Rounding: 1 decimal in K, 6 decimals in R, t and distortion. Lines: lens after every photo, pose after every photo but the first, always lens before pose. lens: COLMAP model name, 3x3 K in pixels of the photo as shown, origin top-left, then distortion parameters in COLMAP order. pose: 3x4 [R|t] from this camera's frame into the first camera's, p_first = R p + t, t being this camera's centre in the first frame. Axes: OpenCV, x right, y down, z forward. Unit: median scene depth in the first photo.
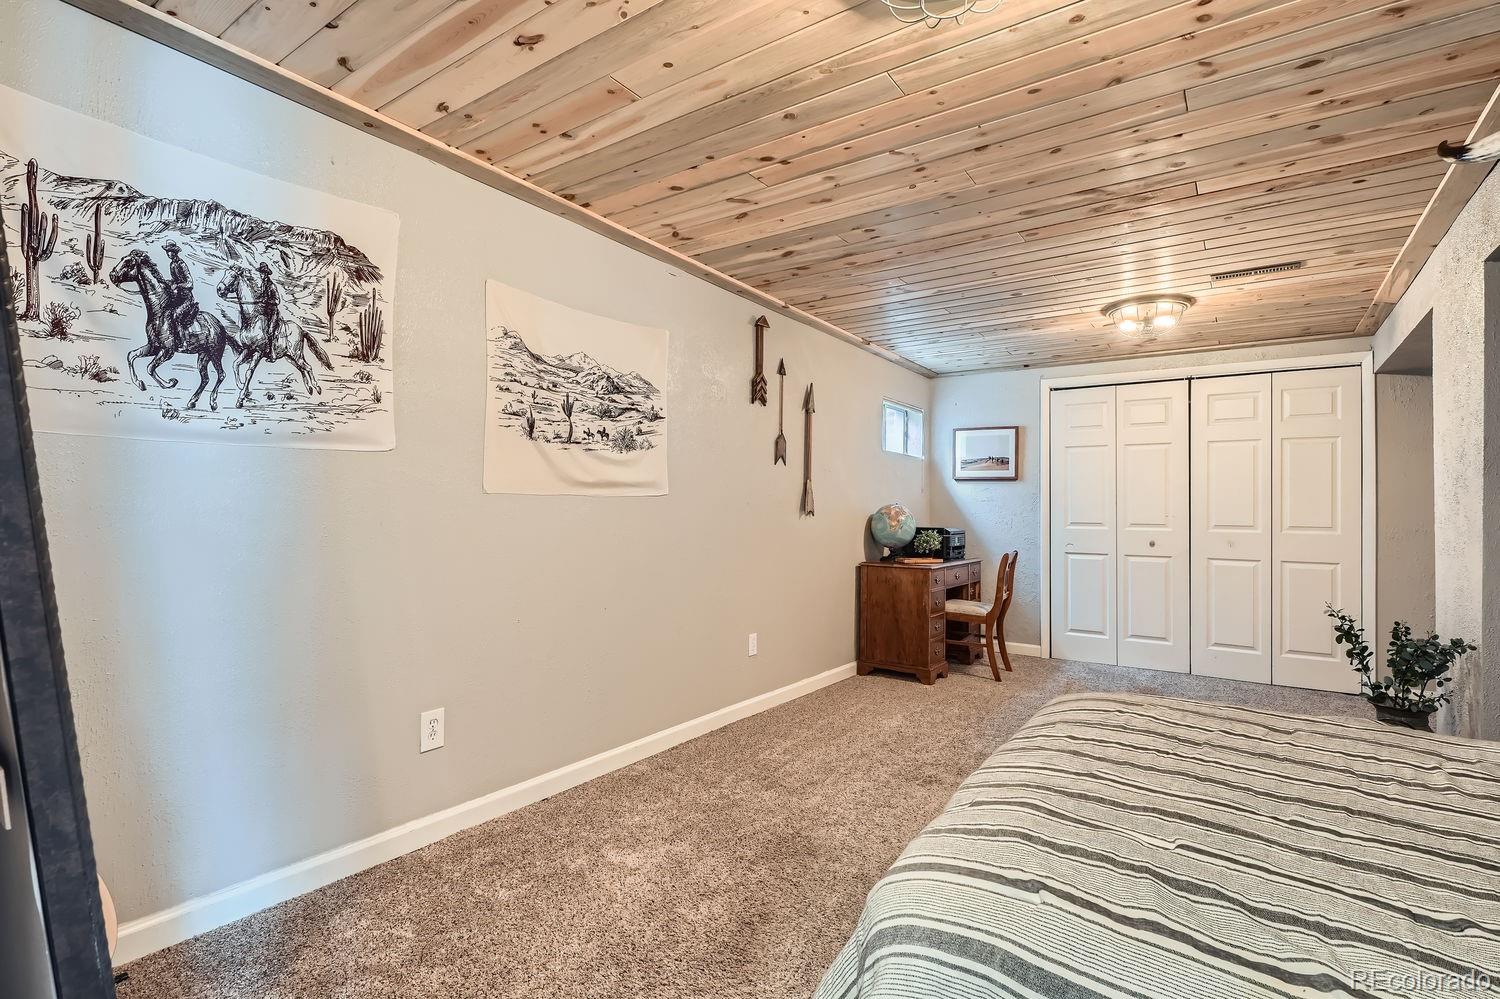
lens RADIAL K [[731.0, 0, 749.7], [0, 731.0, 496.0], [0, 0, 1]] dist [-0.004651, 0.001122]
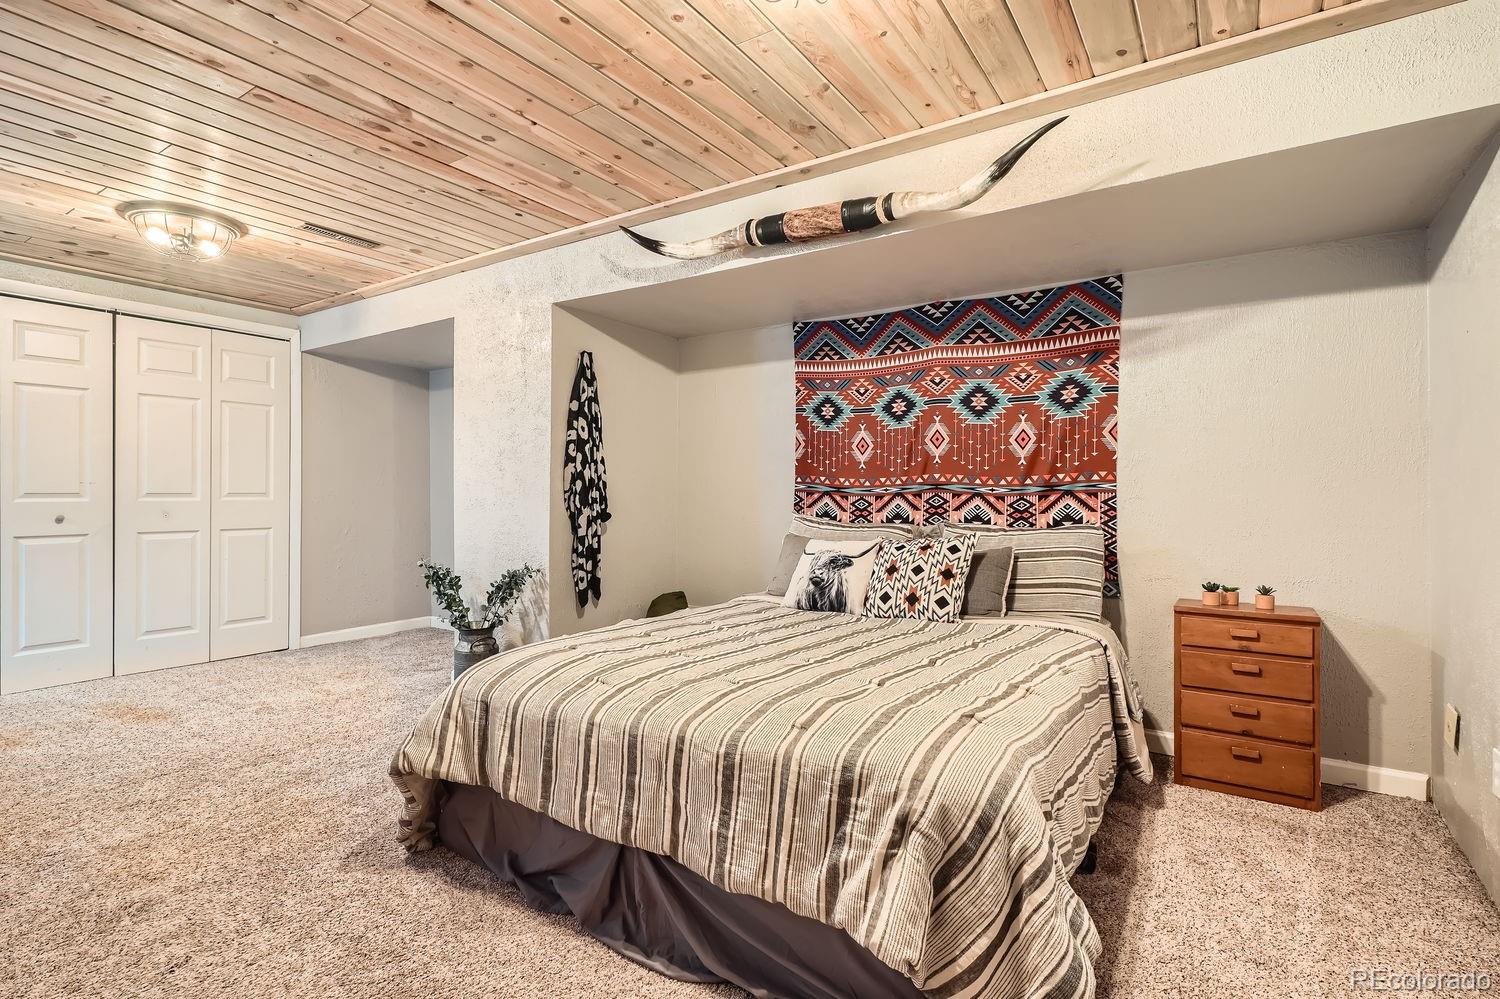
lens RADIAL K [[731.0, 0, 750.8], [0, 731.0, 501.0], [0, 0, 1]] dist [-0.004651, 0.001122]
pose [[-0.034264, -0.023349, 0.999140, -0.283650], [-0.021178, 0.999520, 0.022631, 0.017769], [-0.999188, -0.020384, -0.034742, 0.392998]]
